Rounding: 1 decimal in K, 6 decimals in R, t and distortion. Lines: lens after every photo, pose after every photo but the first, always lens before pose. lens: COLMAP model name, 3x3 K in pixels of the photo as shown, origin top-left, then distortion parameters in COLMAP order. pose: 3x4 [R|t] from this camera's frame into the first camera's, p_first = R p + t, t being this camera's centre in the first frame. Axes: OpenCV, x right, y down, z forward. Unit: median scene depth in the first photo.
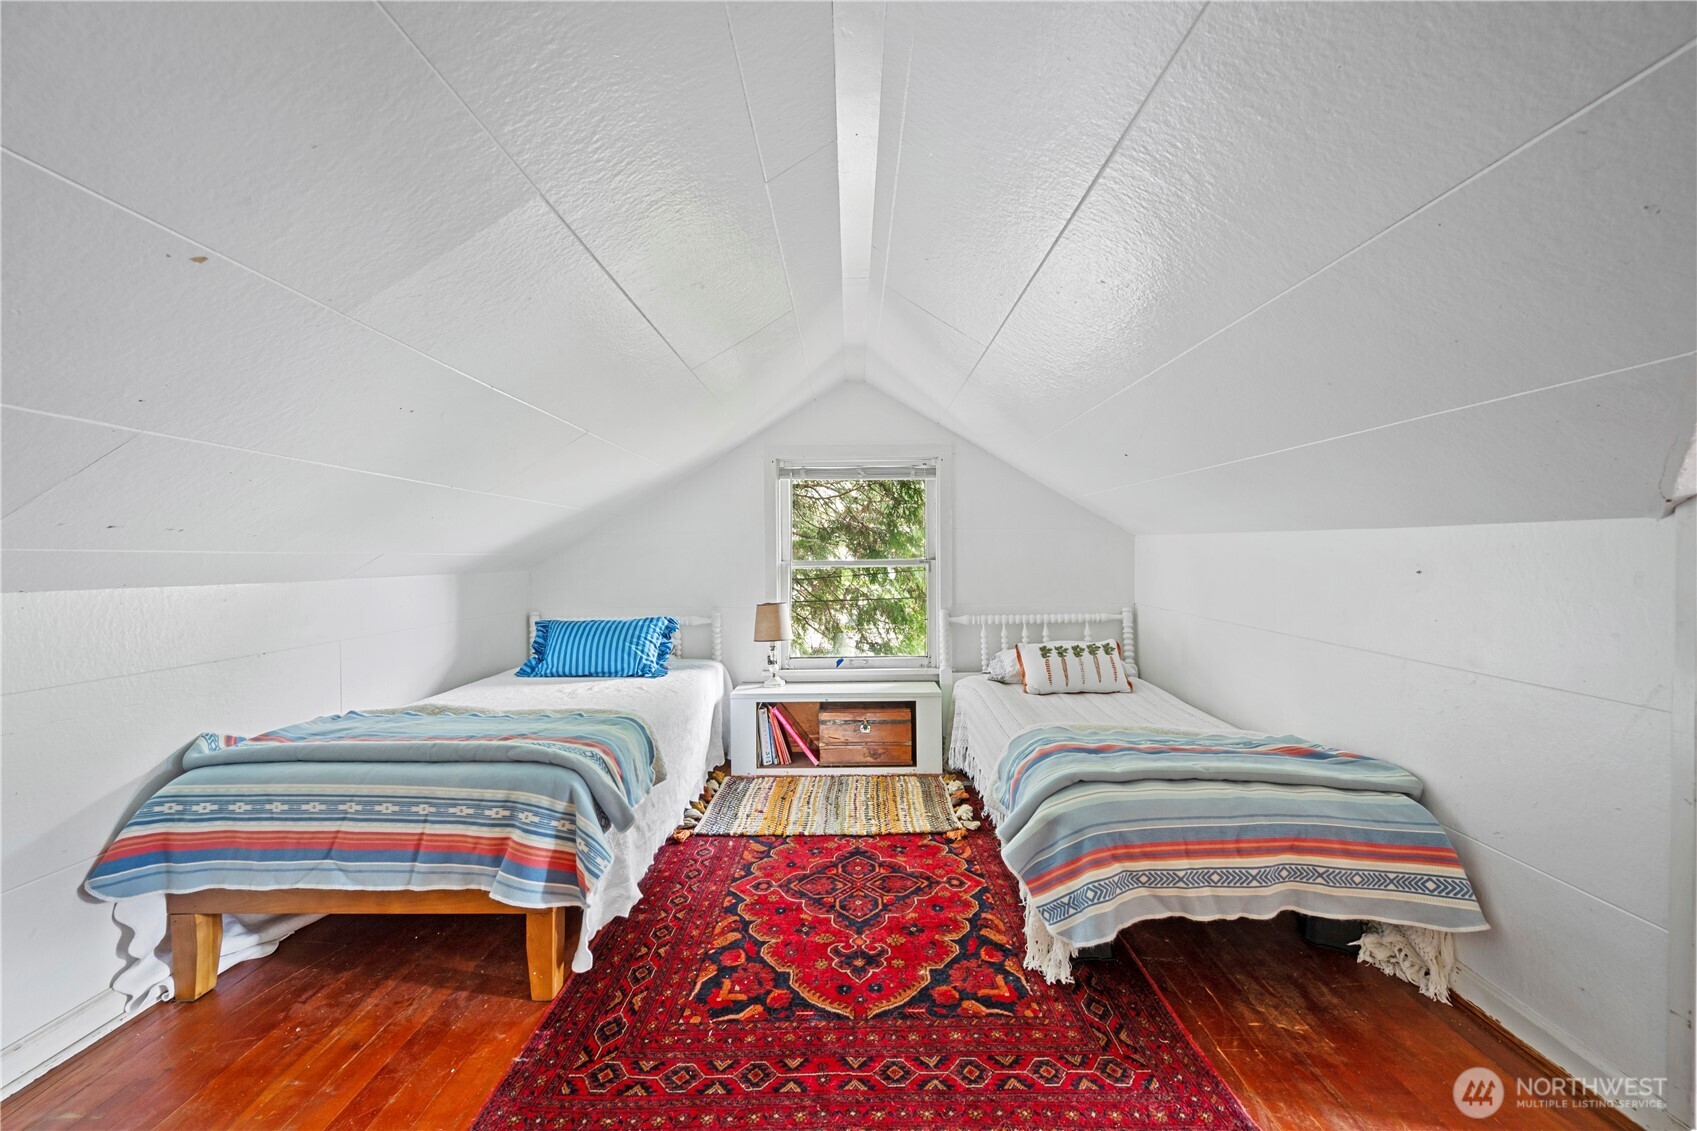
lens RADIAL K [[670.7, 0, 860.0], [0, 670.7, 568.6], [0, 0, 1]] dist [-0.003020, -0.000251]
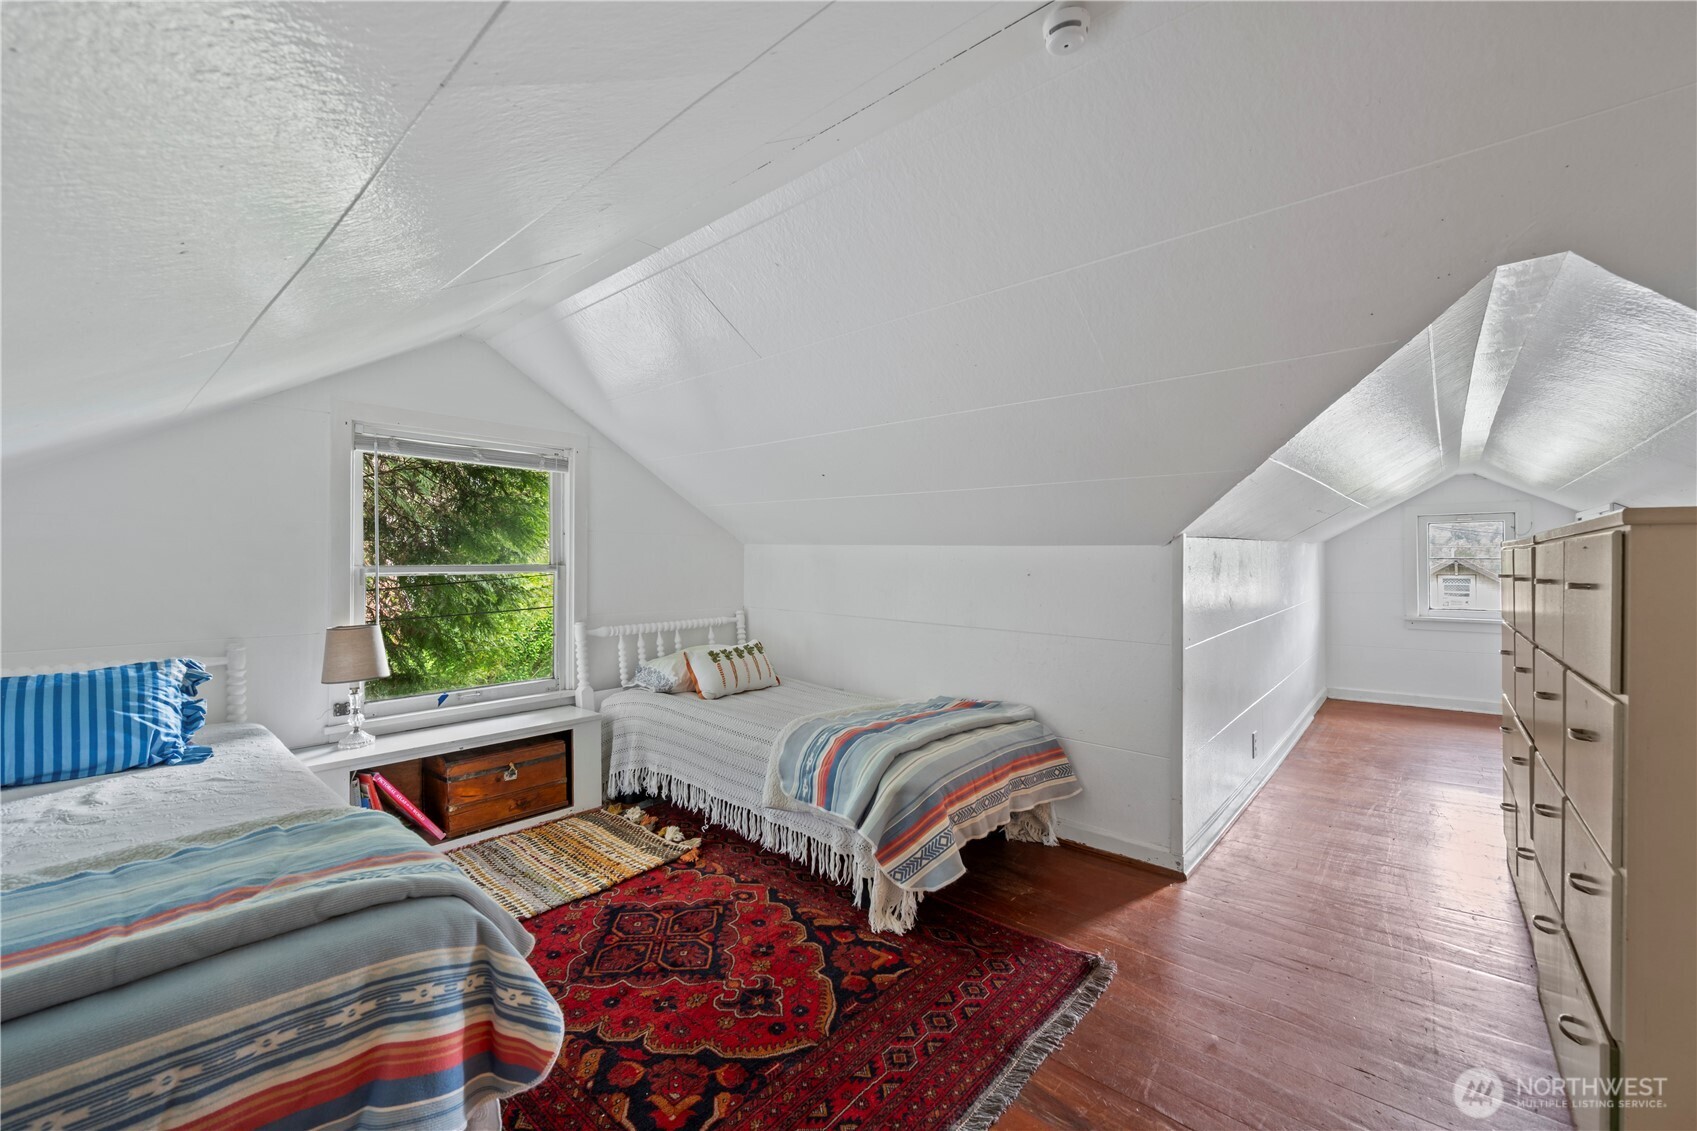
lens RADIAL K [[670.7, 0, 876.5], [0, 670.7, 562.6], [0, 0, 1]] dist [-0.003020, -0.000251]
pose [[0.652330, 0.009607, 0.757874, -0.409676], [0.006103, 0.999821, -0.017927, 0.002005], [-0.757911, 0.016319, 0.652154, 0.181589]]
